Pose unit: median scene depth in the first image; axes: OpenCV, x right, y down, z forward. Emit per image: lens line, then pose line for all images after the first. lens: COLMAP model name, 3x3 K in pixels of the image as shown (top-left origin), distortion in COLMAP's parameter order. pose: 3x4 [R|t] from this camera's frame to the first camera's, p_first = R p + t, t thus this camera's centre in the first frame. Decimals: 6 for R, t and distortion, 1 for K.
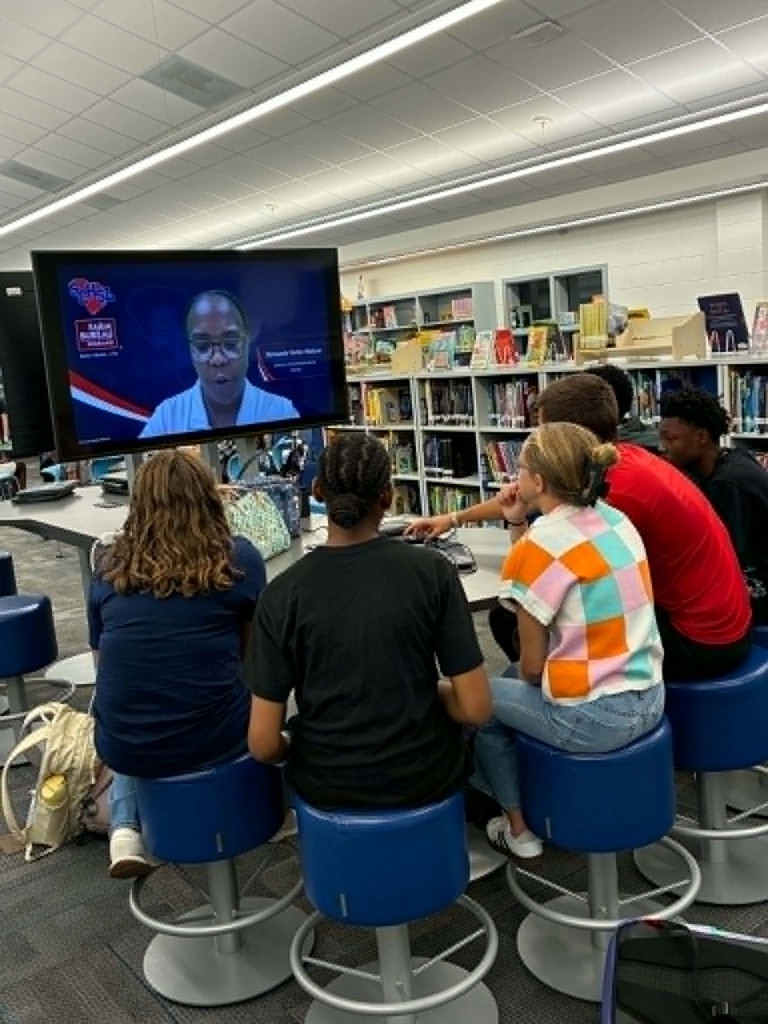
lens RADIAL K [[930.3, 0, 384.0], [0, 930.3, 512.0], [0, 0, 1]] dist [0.008542, 0.004659]
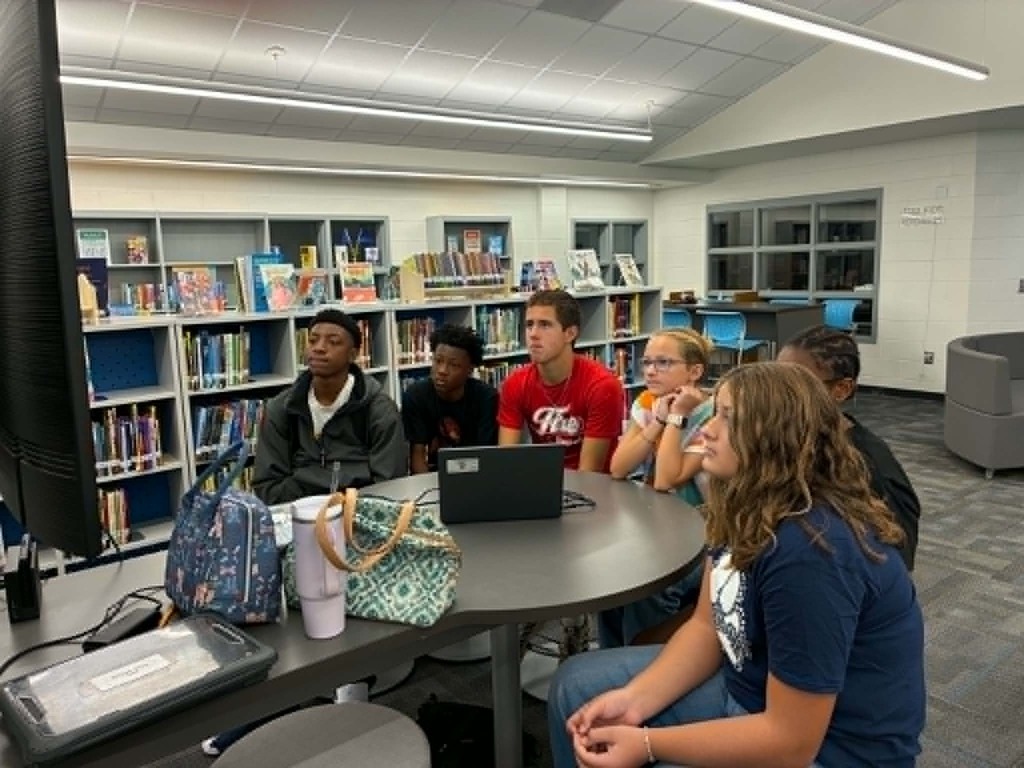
lens RADIAL K [[782.7, 0, 512.0], [0, 782.7, 384.0], [0, 0, 1]] dist [0.073154, -0.123617]
pose [[-0.044404, -0.072245, 0.996398, -0.722663], [0.222803, 0.971545, 0.080372, -0.118836], [-0.973852, 0.225569, -0.027044, 0.955153]]
